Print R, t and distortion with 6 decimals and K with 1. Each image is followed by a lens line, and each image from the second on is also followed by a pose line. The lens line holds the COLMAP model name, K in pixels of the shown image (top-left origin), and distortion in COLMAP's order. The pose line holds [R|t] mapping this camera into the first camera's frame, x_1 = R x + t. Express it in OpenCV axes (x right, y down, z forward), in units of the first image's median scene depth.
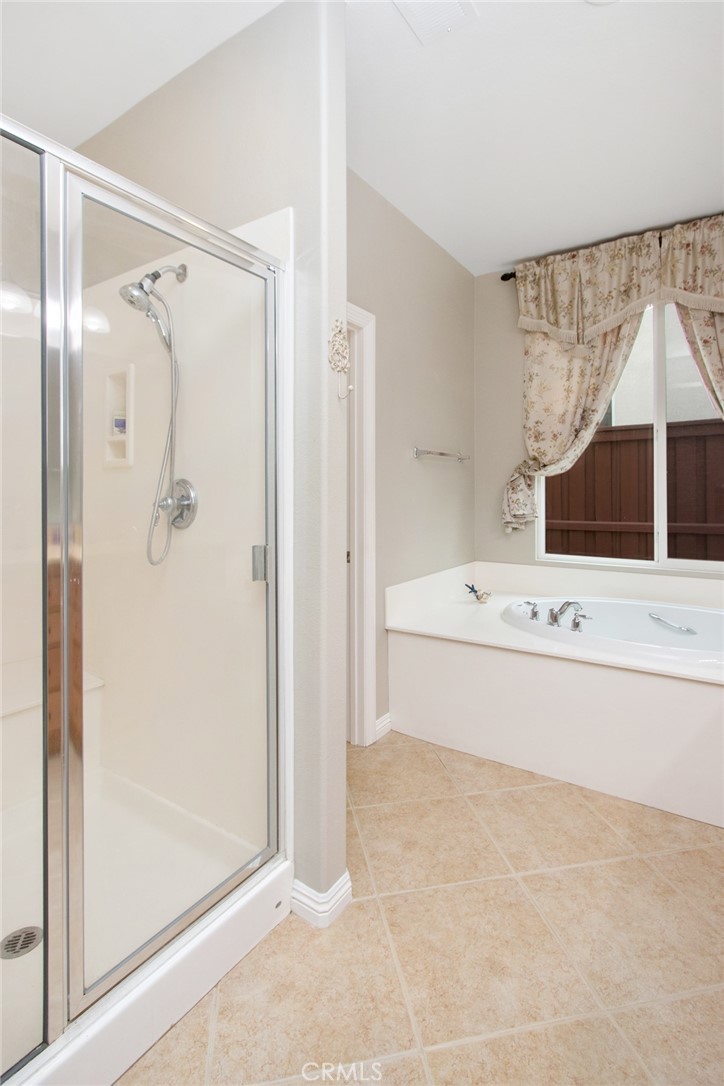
lens RADIAL K [[526.2, 0, 377.0], [0, 526.2, 481.6], [0, 0, 1]] dist [0.008482, 0.001244]
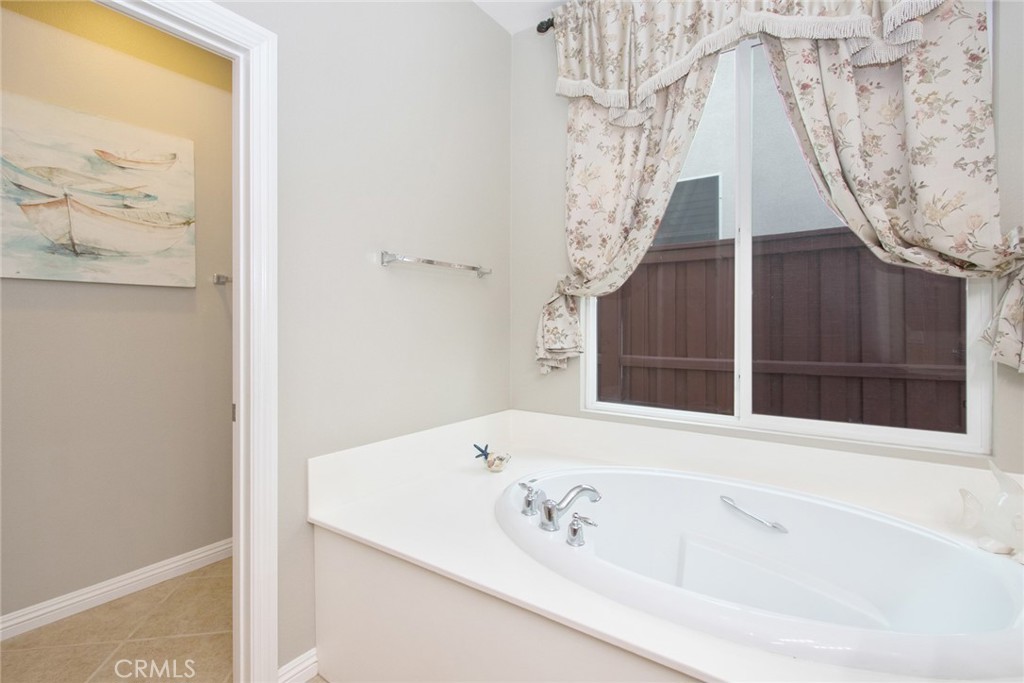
lens RADIAL K [[496.1, 0, 519.4], [0, 496.1, 318.4], [0, 0, 1]] dist [0.008482, 0.001244]
pose [[0.999614, 0.004314, -0.027441, 0.258307], [-0.004266, 0.999989, 0.001796, 0.020947], [0.027448, -0.001678, 0.999622, 0.335151]]
